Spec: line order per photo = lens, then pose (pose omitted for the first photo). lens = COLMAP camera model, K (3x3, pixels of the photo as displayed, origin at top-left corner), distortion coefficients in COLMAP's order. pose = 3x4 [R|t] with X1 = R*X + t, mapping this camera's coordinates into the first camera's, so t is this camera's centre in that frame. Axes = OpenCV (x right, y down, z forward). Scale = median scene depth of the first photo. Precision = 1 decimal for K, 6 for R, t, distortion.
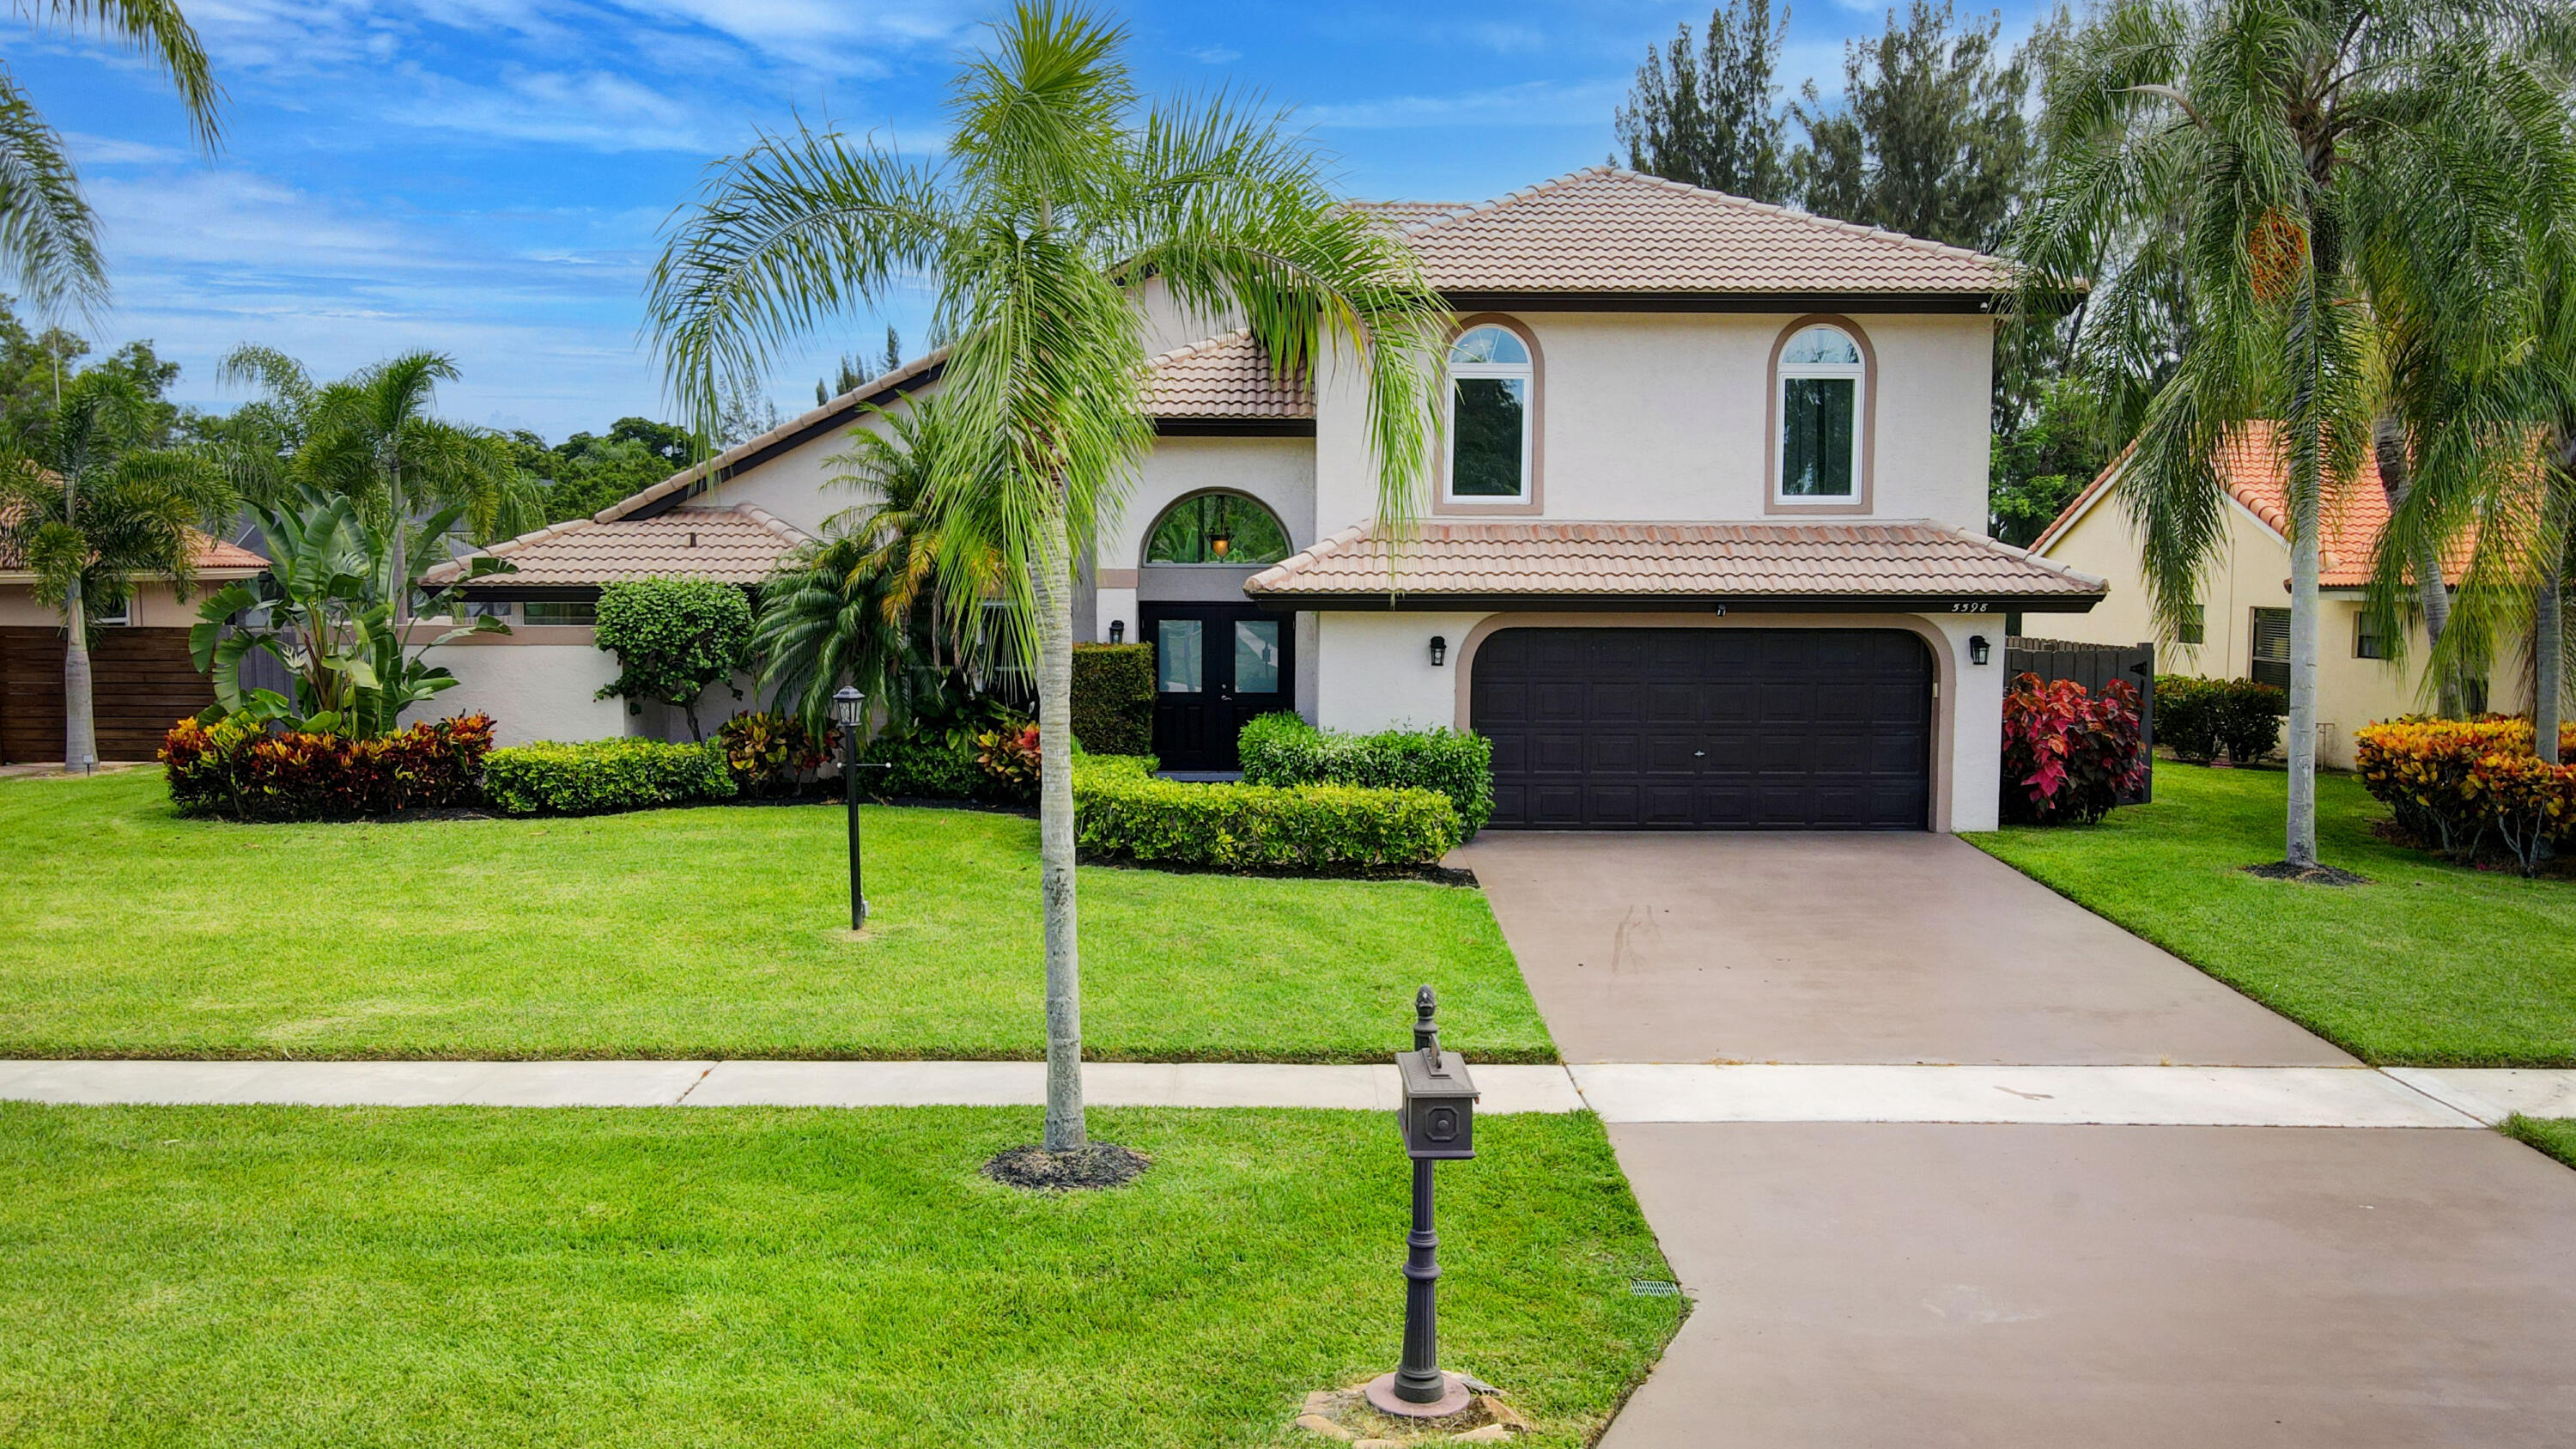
lens RADIAL K [[1955.0, 0, 1288.0], [0, 1955.0, 724.5], [0, 0, 1]] dist [-0.012299, 0.050771]
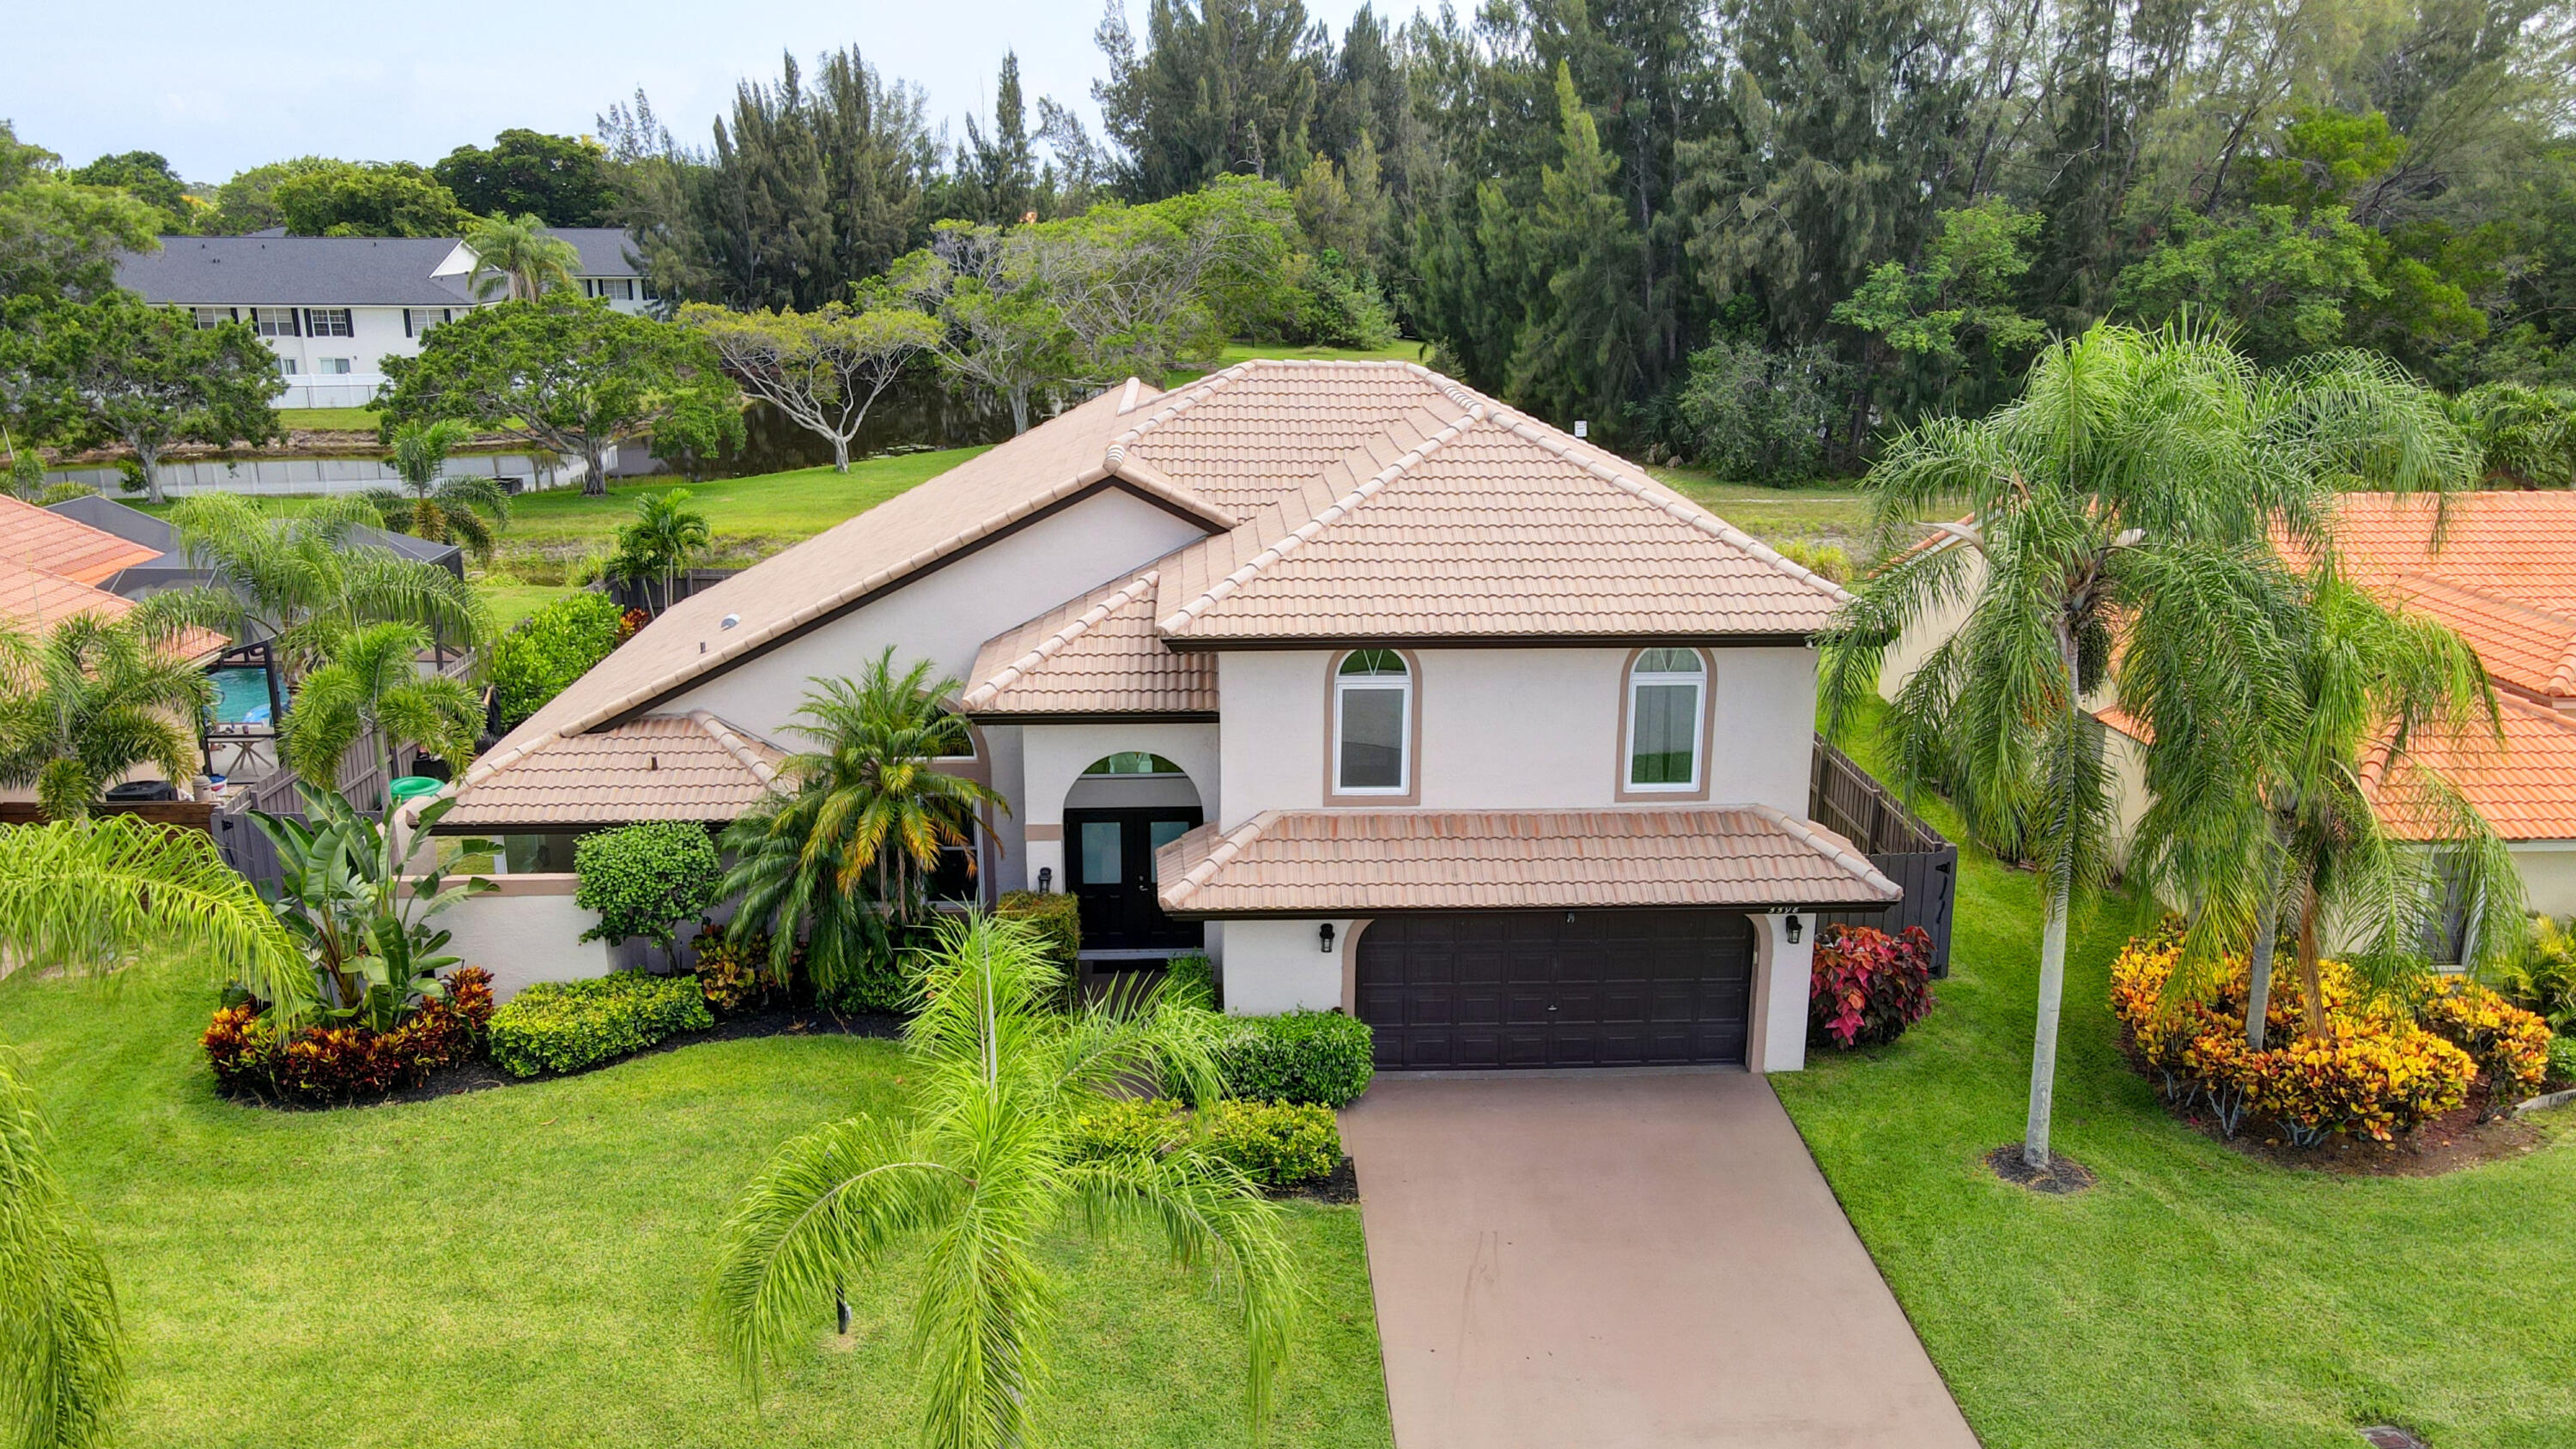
lens RADIAL K [[1958.9, 0, 1288.0], [0, 1958.9, 724.5], [0, 0, 1]] dist [-0.007143, 0.055099]
pose [[0.999189, -0.010022, 0.038989, 0.009933], [0.002347, 0.981373, 0.192100, -0.373224], [-0.040188, -0.191853, 0.980600, -0.102864]]
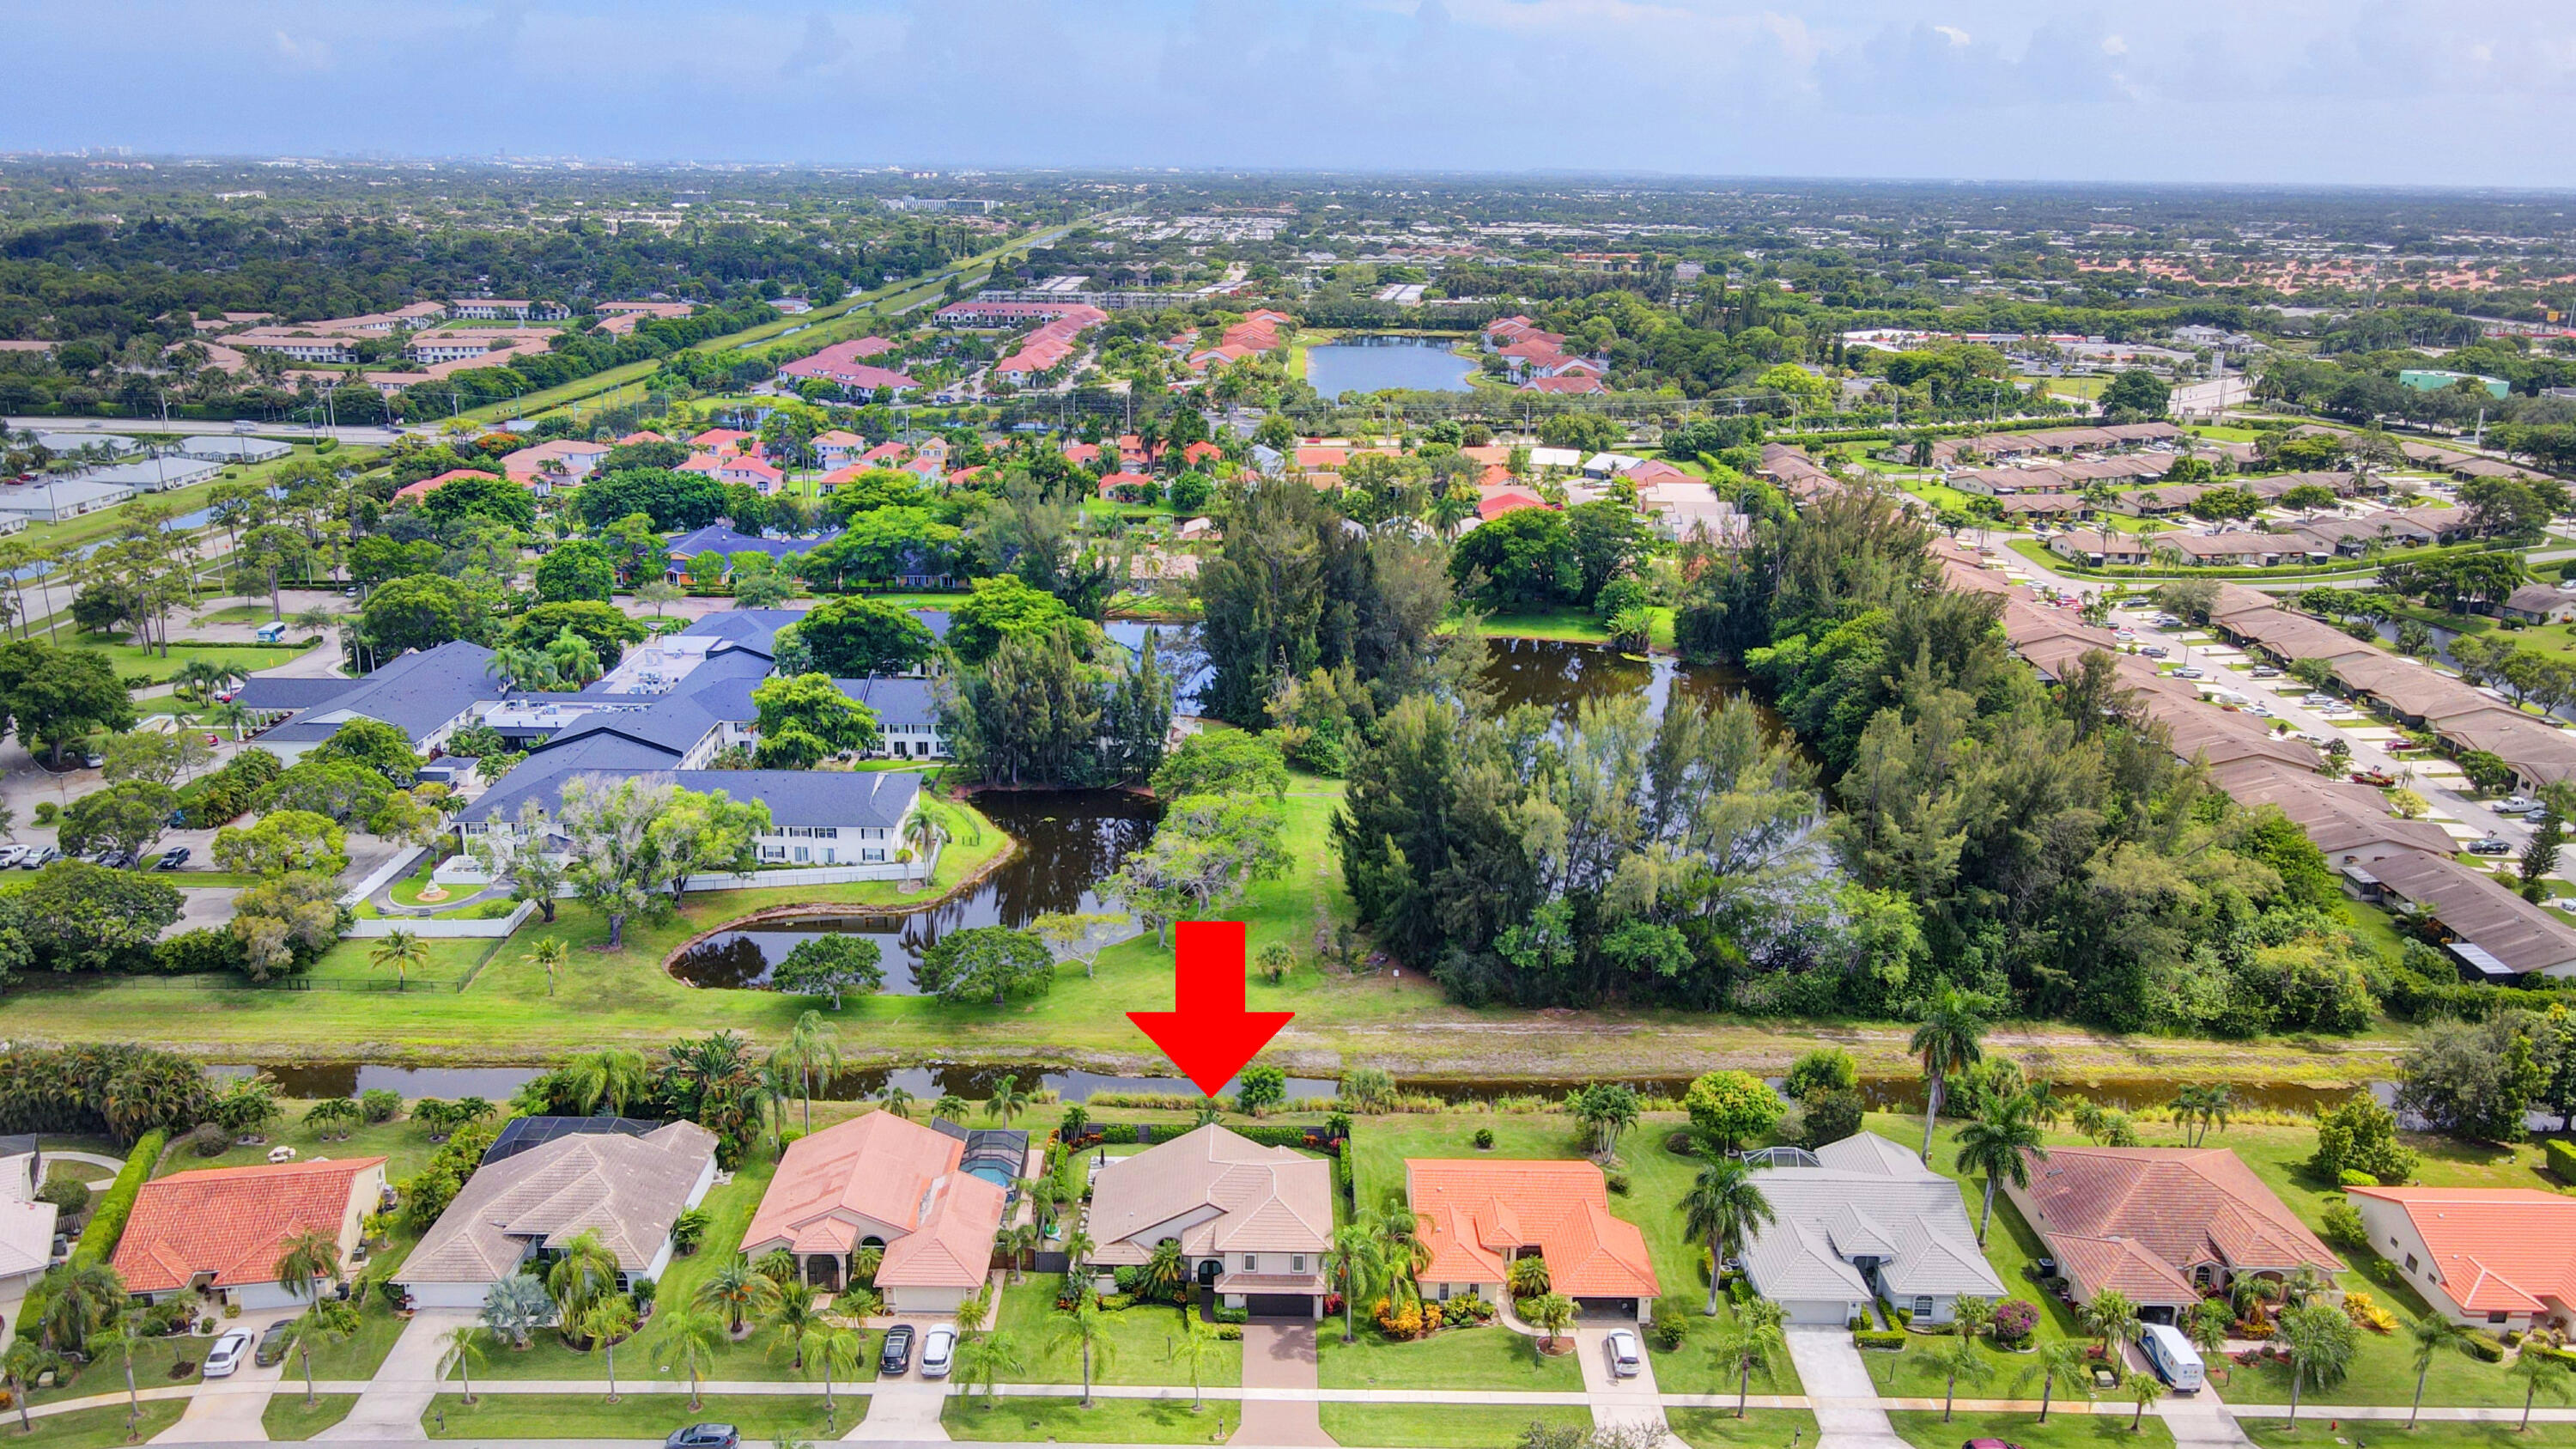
lens RADIAL K [[1959.5, 0, 1288.0], [0, 1959.5, 724.5], [0, 0, 1]] dist [-0.007143, 0.055099]
pose [[0.999851, 0.016704, 0.004361, 0.175442], [-0.017247, 0.977593, 0.209796, -3.440928], [-0.000759, -0.209840, 0.977735, -5.326810]]
